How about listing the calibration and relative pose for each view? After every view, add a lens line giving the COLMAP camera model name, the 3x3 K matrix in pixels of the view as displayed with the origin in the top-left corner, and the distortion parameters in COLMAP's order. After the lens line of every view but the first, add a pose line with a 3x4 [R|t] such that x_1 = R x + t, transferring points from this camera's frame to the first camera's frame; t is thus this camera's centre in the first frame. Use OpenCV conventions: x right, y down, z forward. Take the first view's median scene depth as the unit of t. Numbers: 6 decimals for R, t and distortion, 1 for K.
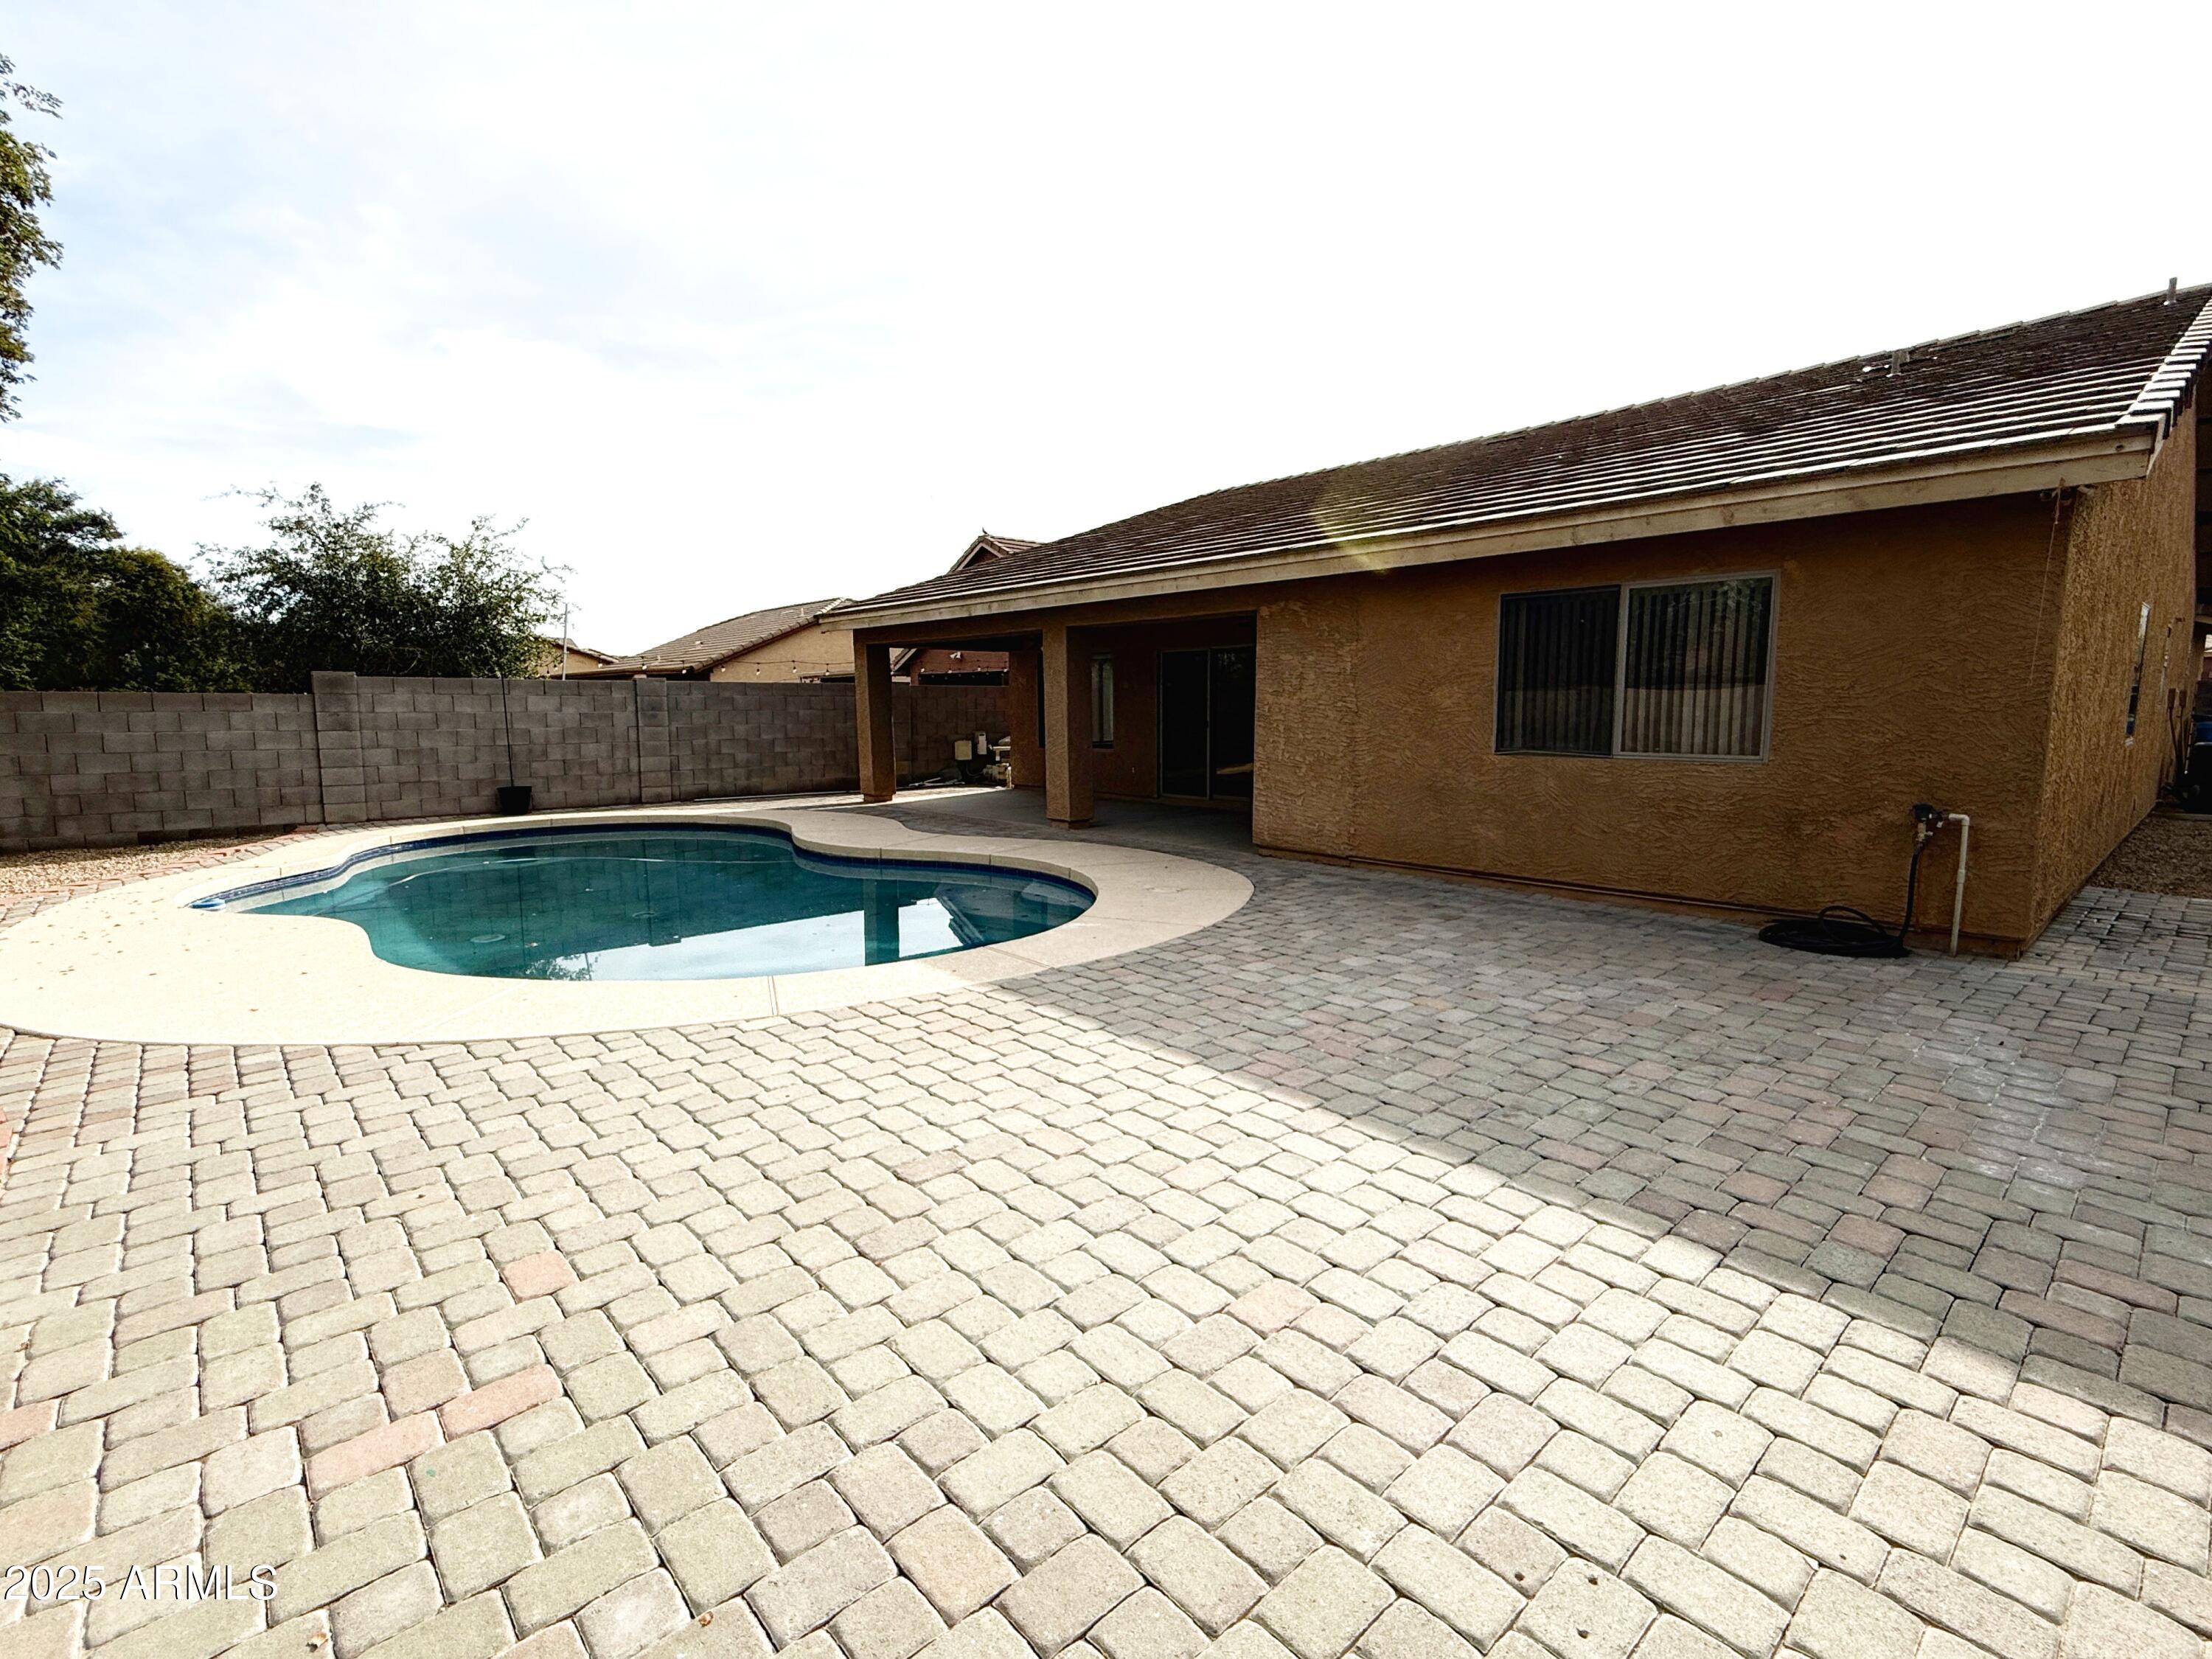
lens RADIAL K [[1010.4, 0, 1099.8], [0, 1010.4, 835.7], [0, 0, 1]] dist [-0.001212, 0.000655]
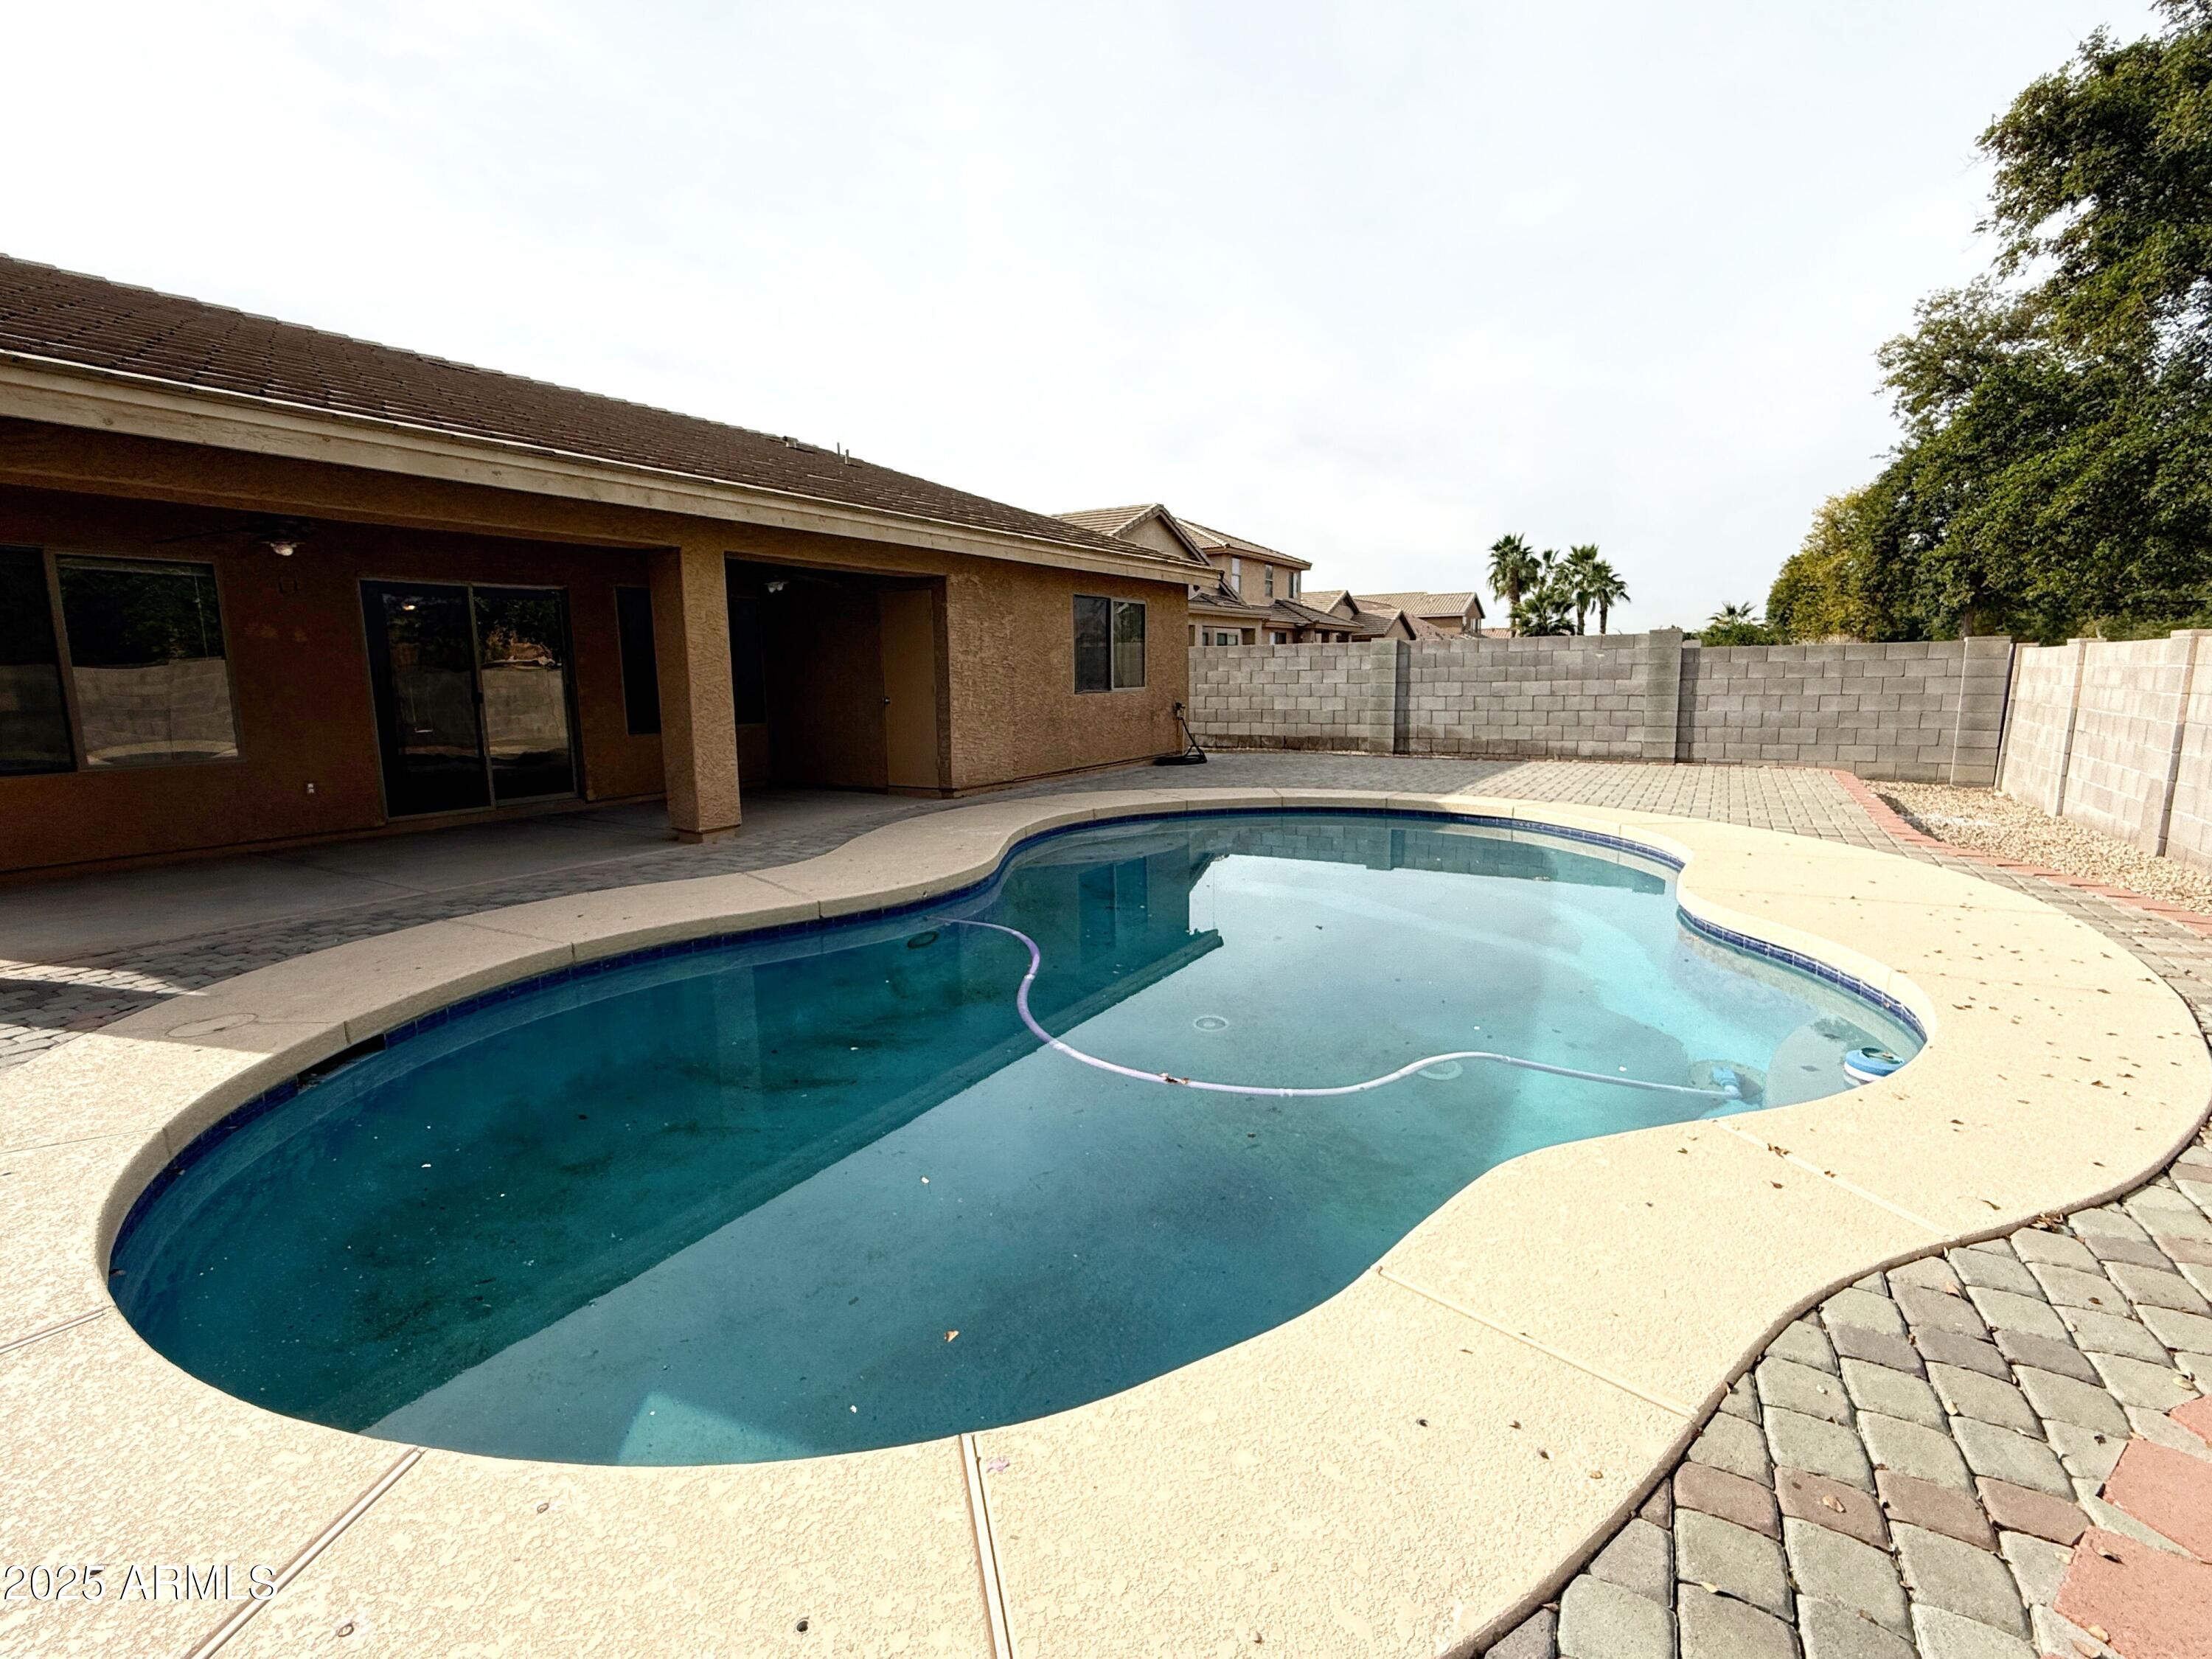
lens RADIAL K [[1010.4, 0, 1094.6], [0, 1010.4, 827.5], [0, 0, 1]] dist [-0.001212, 0.000655]
pose [[-0.276109, -0.126971, 0.952703, -1.013532], [0.152517, 0.972888, 0.173863, -0.127647], [-0.948948, 0.193309, -0.249258, 1.217015]]
